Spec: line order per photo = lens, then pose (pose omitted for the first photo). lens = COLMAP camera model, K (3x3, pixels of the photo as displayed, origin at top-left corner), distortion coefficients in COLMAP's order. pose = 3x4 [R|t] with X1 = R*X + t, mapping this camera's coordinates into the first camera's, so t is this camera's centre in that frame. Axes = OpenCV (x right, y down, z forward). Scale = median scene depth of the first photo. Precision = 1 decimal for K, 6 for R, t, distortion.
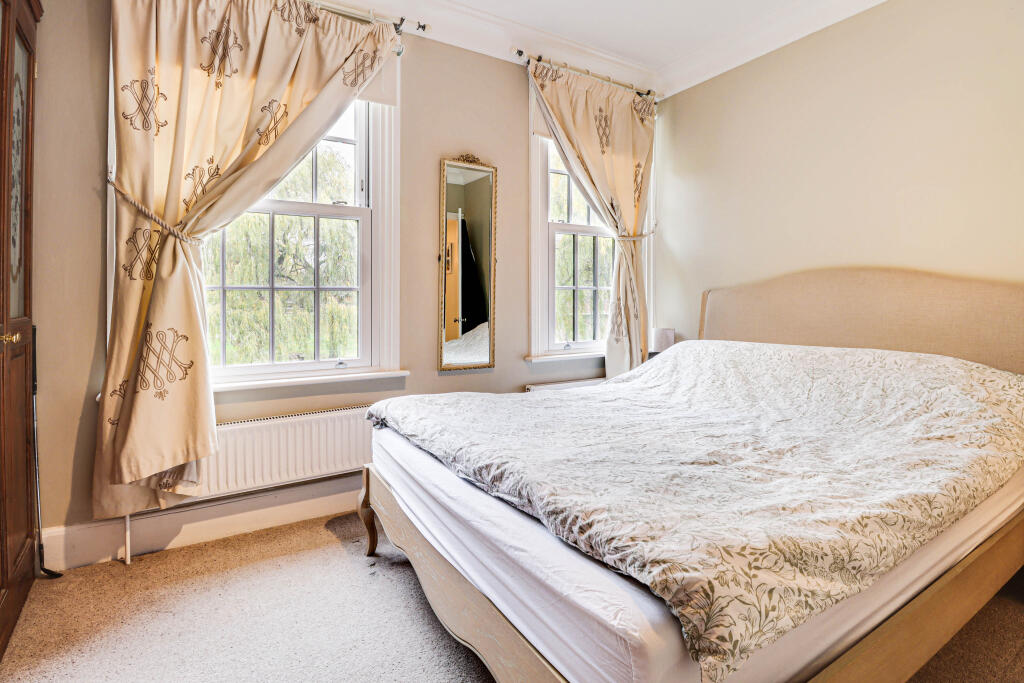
lens RADIAL K [[488.4, 0, 510.4], [0, 488.4, 301.7], [0, 0, 1]] dist [-0.012799, -0.000506]
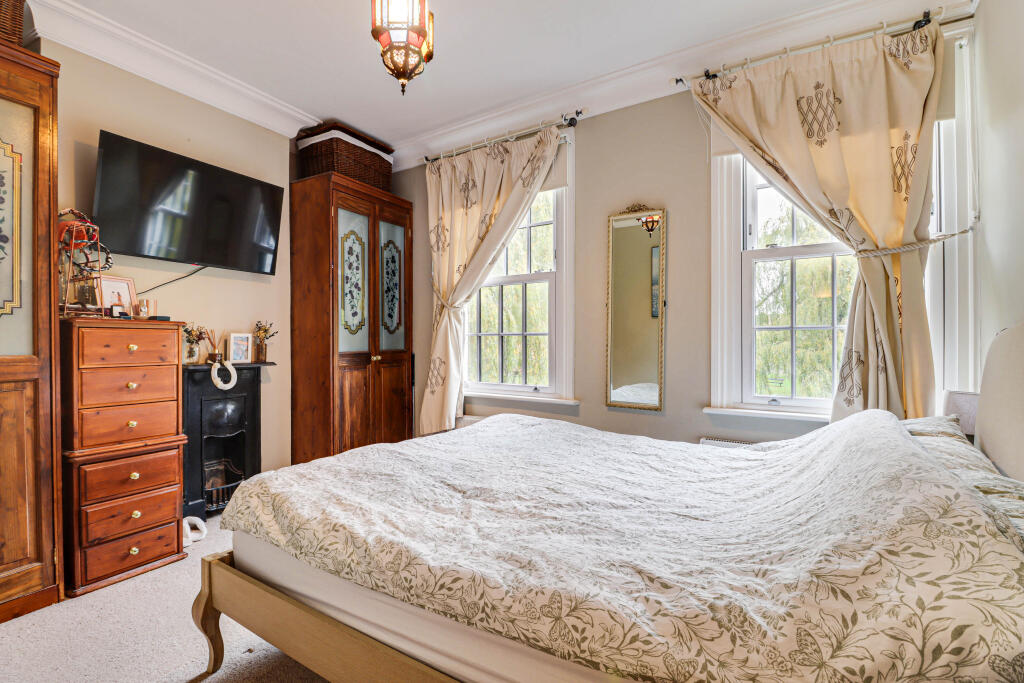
lens RADIAL K [[479.4, 0, 512.0], [0, 479.4, 341.5], [0, 0, 1]] dist [-0.012911, -0.000253]
pose [[0.437429, 0.005423, -0.899237, 0.858607], [-0.004824, 0.999982, 0.003684, -0.010884], [0.899240, 0.002726, 0.437447, 0.368582]]
